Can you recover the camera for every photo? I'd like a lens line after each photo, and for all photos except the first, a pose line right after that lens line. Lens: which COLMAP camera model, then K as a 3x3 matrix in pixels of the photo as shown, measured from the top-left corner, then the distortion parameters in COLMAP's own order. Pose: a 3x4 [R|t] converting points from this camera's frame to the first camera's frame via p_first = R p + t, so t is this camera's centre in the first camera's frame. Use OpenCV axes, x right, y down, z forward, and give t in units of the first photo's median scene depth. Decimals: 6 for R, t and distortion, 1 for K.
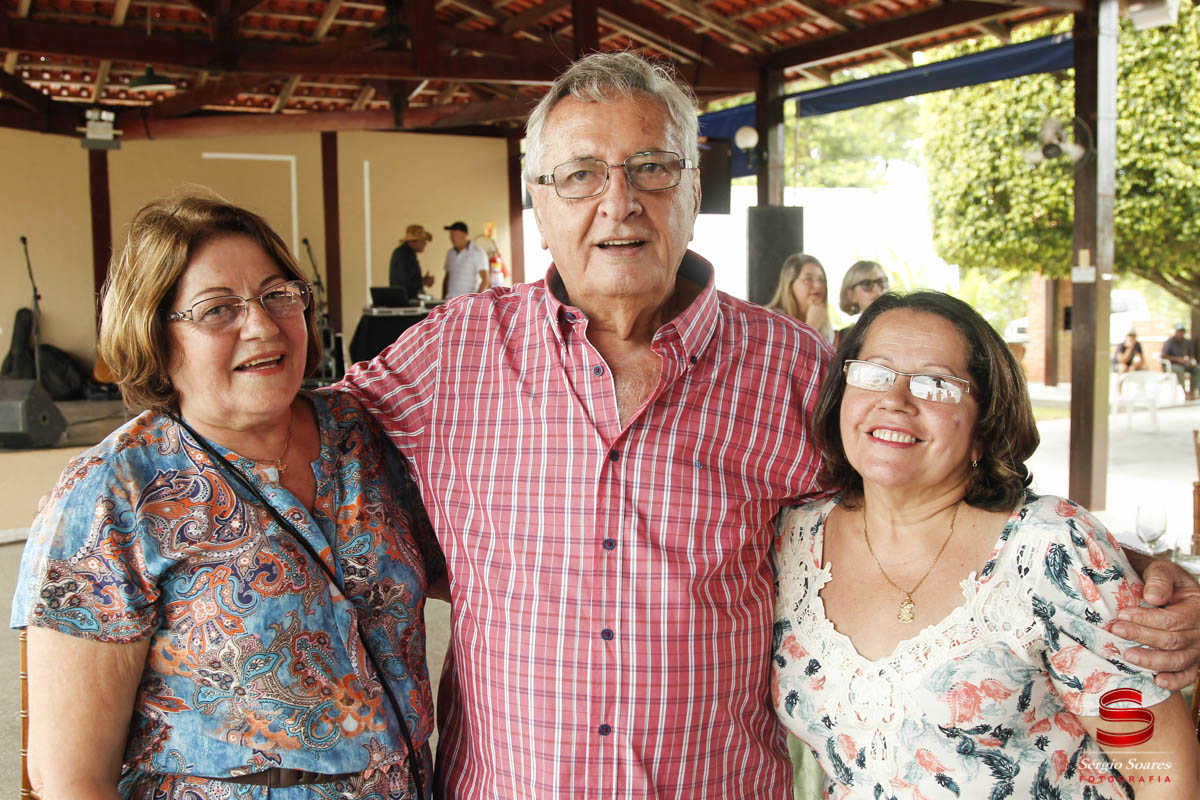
lens RADIAL K [[1230.9, 0, 599.1], [0, 1230.9, 415.7], [0, 0, 1]] dist [-0.092689, 0.125714]
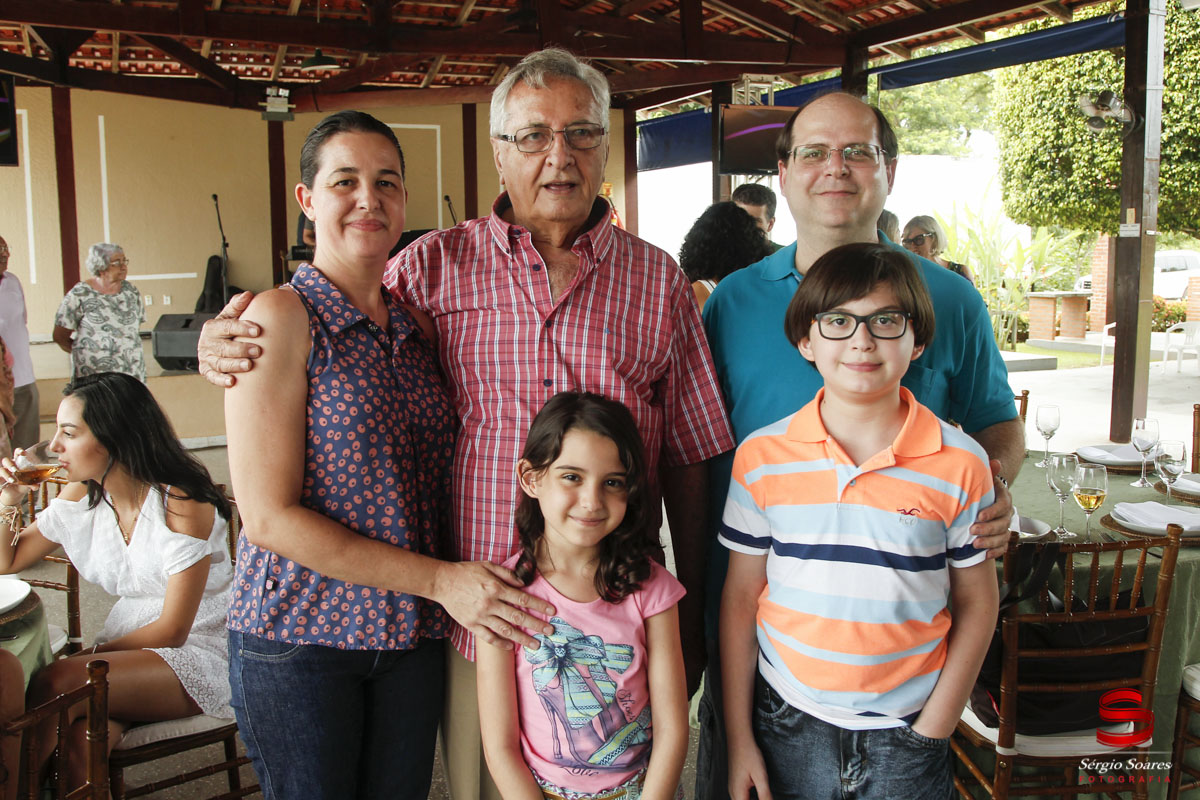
lens RADIAL K [[1112.8, 0, 600.0], [0, 1112.8, 400.0], [0, 0, 1]] dist [-0.095158, 0.061847]
pose [[0.993851, 0.021985, -0.108518, 0.024705], [-0.018135, 0.999175, 0.036337, 0.008312], [0.109227, -0.034145, 0.993430, -0.039658]]
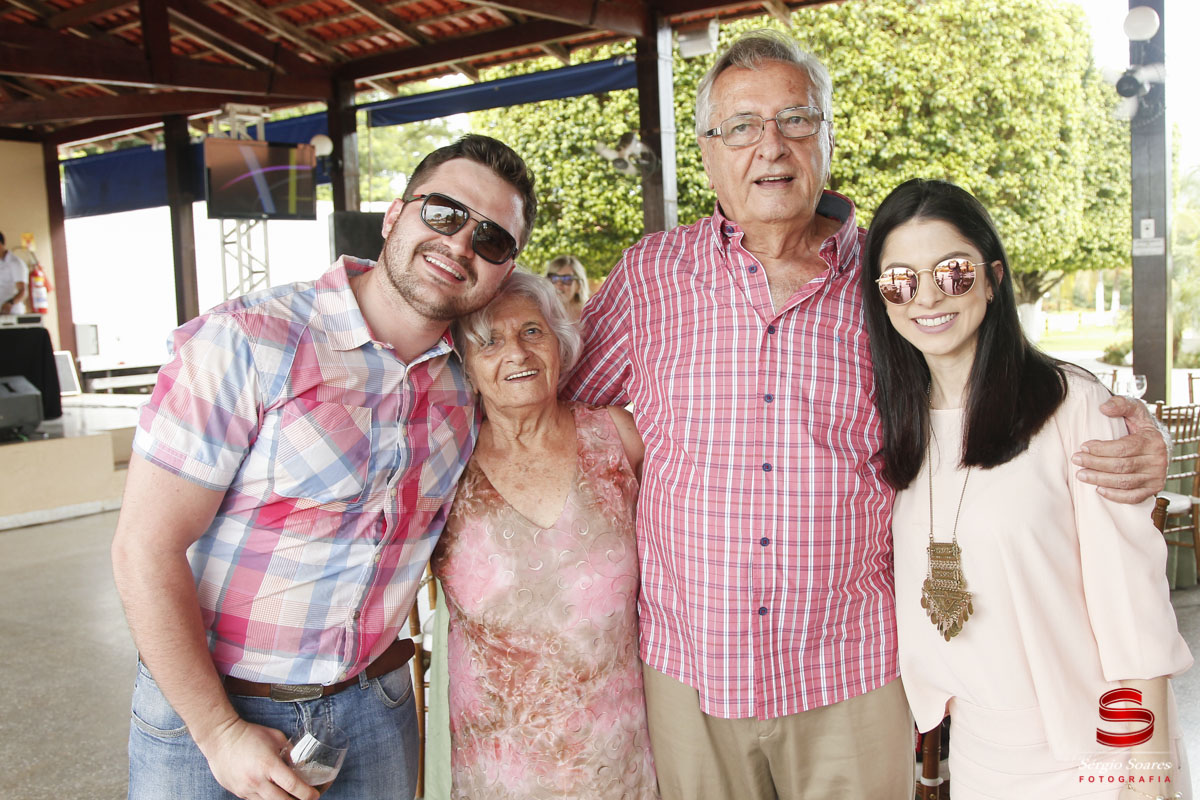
lens RADIAL K [[1230.9, 0, 599.1], [0, 1230.9, 415.7], [0, 0, 1]] dist [-0.092689, 0.125714]
pose [[0.917188, -0.055061, 0.394632, -0.075702], [0.061274, 0.998116, -0.003149, 0.013073], [-0.393715, 0.027069, 0.918834, -0.015231]]
